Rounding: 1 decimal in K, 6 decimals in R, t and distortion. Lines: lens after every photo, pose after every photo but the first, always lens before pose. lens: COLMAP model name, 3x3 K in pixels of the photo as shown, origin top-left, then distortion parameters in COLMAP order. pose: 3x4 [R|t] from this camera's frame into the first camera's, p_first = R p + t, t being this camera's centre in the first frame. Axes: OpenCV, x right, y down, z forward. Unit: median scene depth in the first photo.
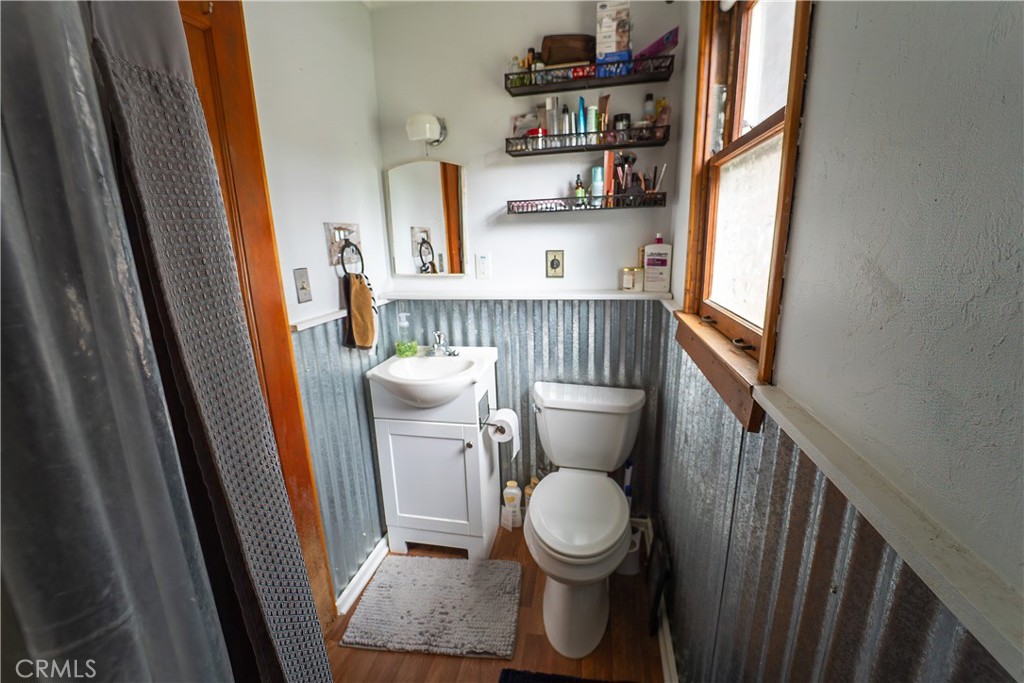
lens RADIAL K [[414.2, 0, 512.0], [0, 414.2, 341.5], [0, 0, 1]] dist [-0.020960, 0.000131]
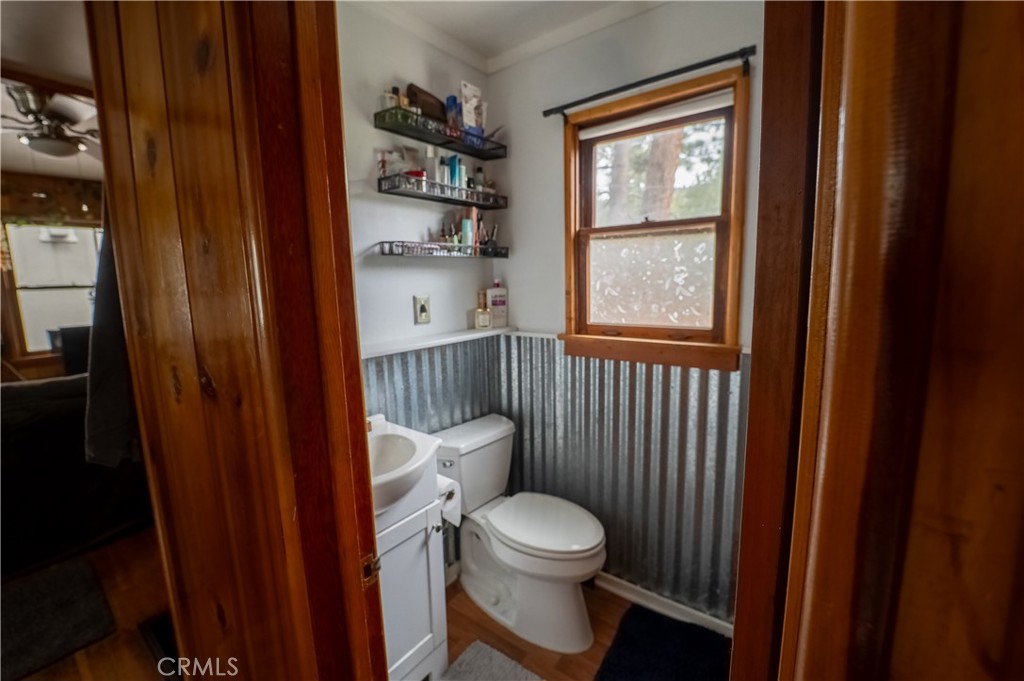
lens RADIAL K [[414.2, 0, 512.0], [0, 414.2, 340.5], [0, 0, 1]] dist [-0.020960, 0.000131]
pose [[0.436531, -0.109371, 0.893016, -0.737961], [0.227935, 0.973645, 0.007825, -0.085578], [-0.870337, 0.200134, 0.449956, 0.444468]]
